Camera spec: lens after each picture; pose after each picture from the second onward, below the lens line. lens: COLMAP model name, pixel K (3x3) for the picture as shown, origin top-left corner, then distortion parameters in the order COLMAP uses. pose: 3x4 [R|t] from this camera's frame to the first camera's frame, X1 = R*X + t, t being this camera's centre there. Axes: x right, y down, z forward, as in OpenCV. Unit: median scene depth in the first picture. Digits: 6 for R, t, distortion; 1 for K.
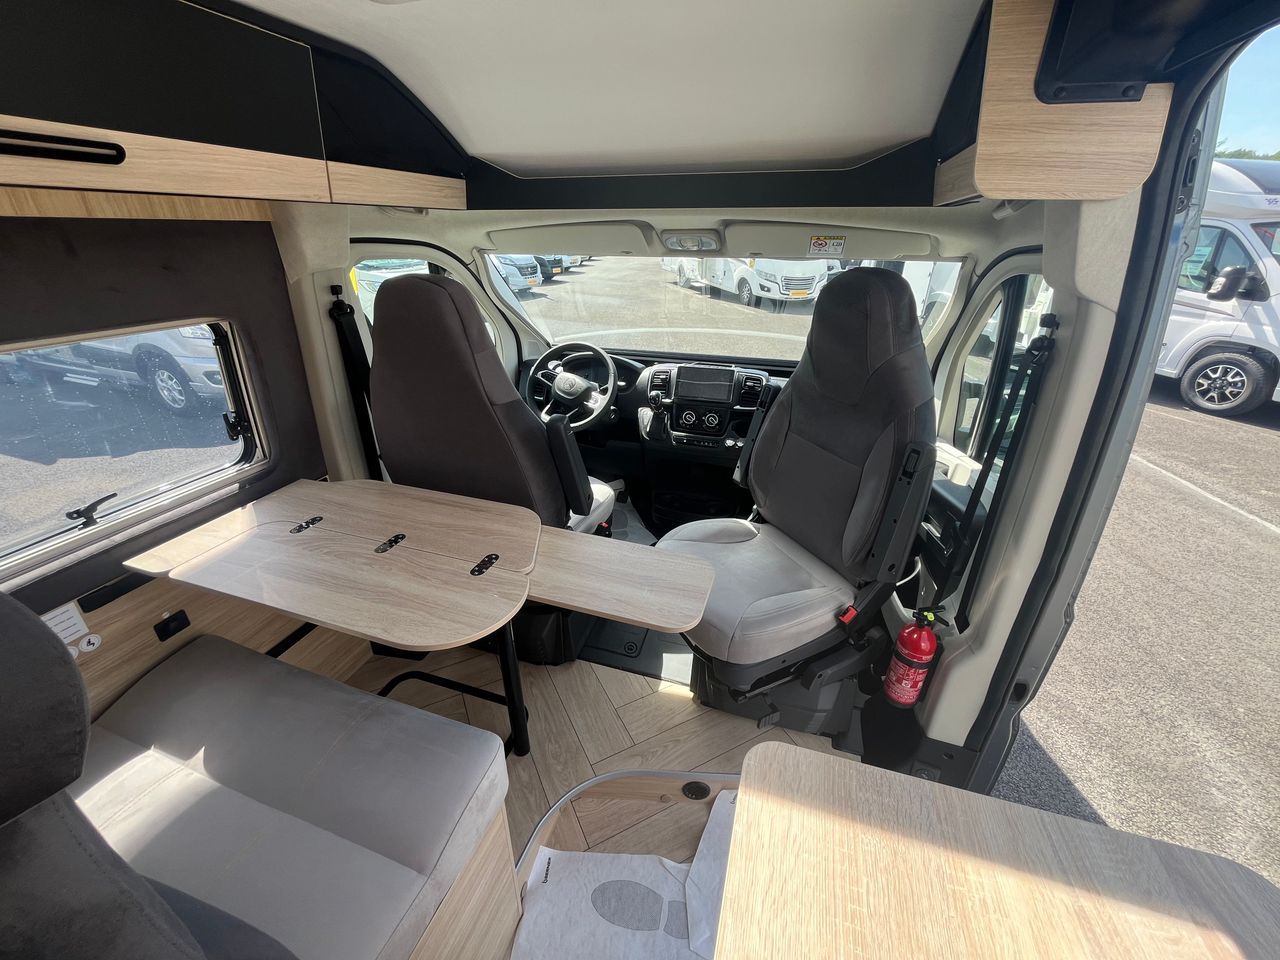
lens RADIAL K [[509.2, 0, 640.0], [0, 509.2, 480.0], [0, 0, 1]] dist [-0.007165, 0.000167]
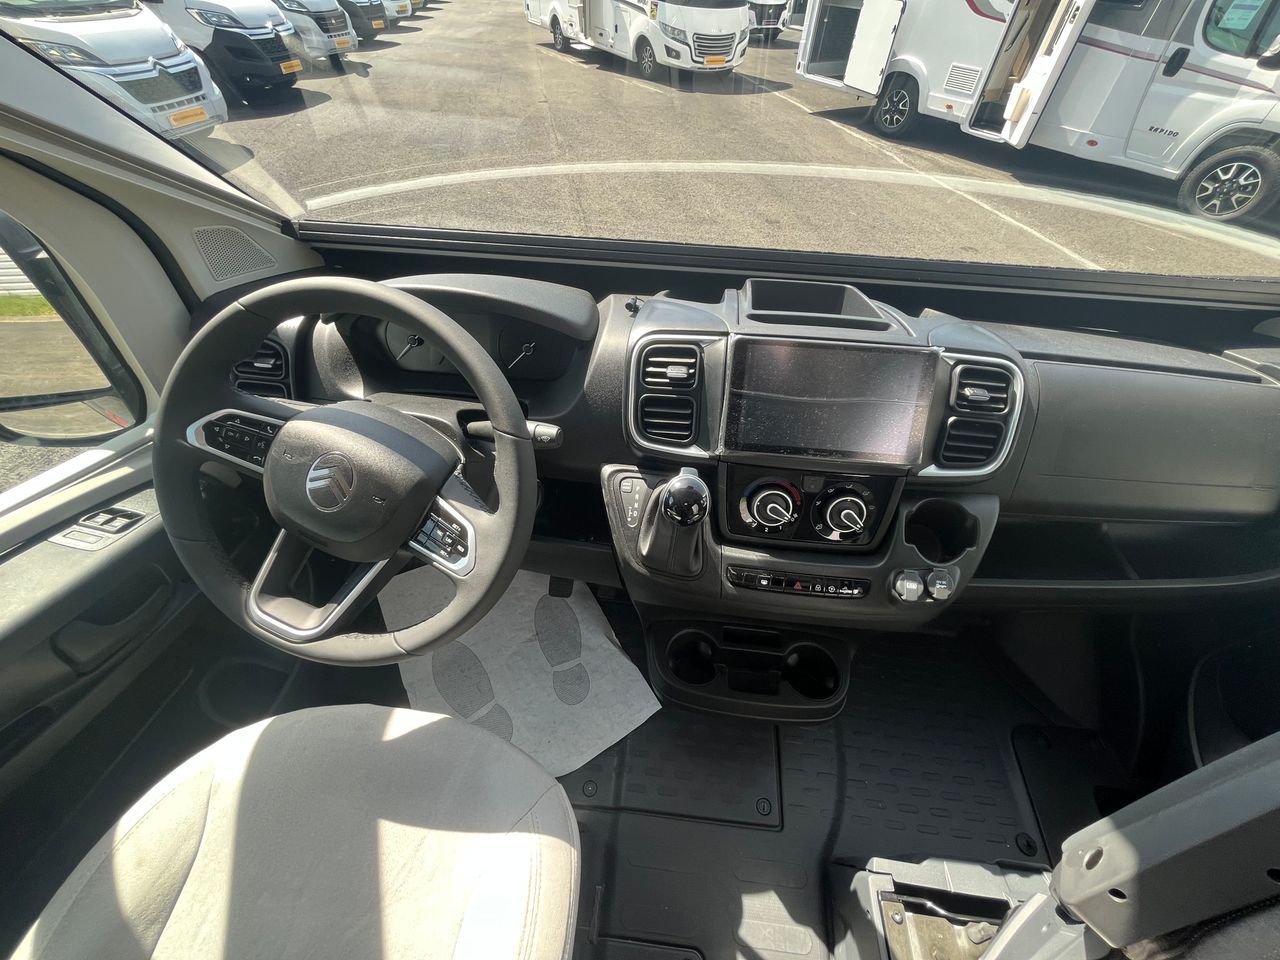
lens RADIAL K [[509.2, 0, 640.0], [0, 509.2, 480.0], [0, 0, 1]] dist [-0.007165, 0.000167]
pose [[0.978246, -0.133881, 0.158464, -0.011081], [0.073994, 0.938814, 0.336383, -0.085182], [-0.193804, -0.317340, 0.928297, 0.246736]]
